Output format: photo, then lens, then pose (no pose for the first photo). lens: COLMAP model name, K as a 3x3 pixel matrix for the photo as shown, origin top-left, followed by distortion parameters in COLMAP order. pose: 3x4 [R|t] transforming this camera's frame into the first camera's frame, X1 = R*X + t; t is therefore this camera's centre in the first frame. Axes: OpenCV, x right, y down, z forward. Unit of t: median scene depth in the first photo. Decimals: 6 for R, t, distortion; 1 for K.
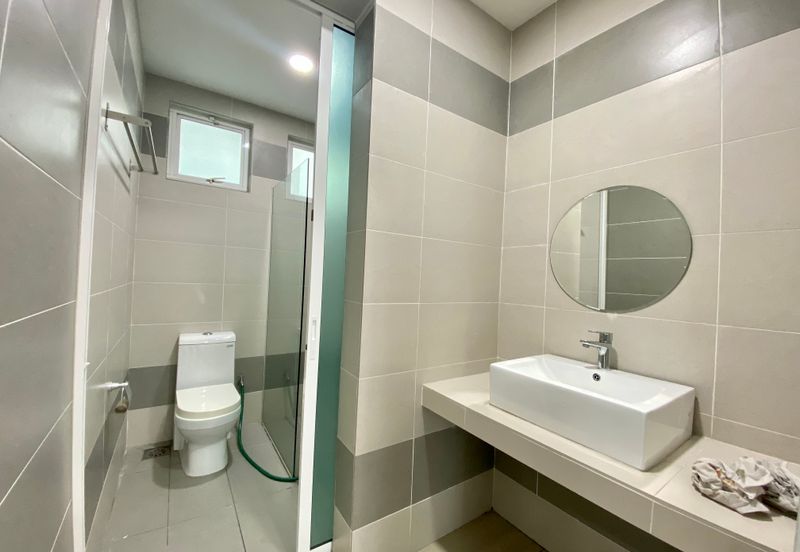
lens RADIAL K [[329.3, 0, 400.0], [0, 329.3, 276.0], [0, 0, 1]] dist [-0.003418, -0.000614]
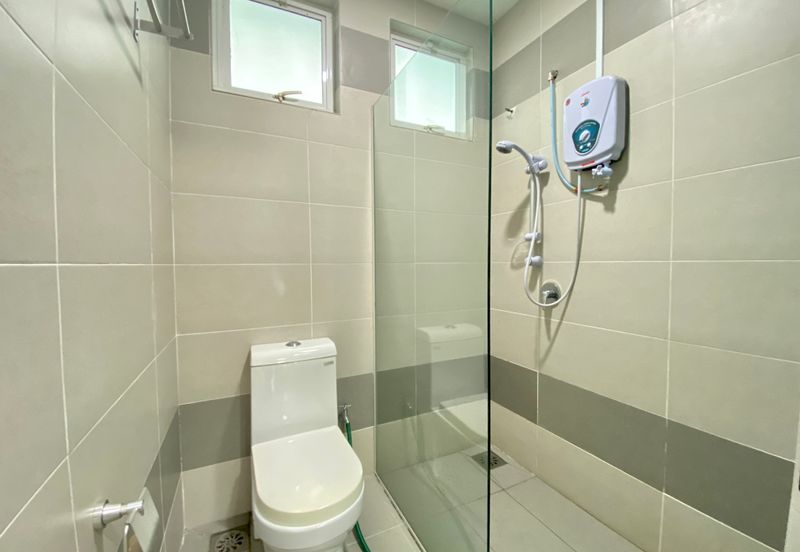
lens RADIAL K [[329.3, 0, 400.0], [0, 329.3, 276.0], [0, 0, 1]] dist [-0.003418, -0.000614]
pose [[0.987889, -0.042782, -0.149147, -0.290347], [0.049020, 0.998059, 0.038401, 0.036136], [0.147214, -0.045247, 0.988069, 0.429104]]
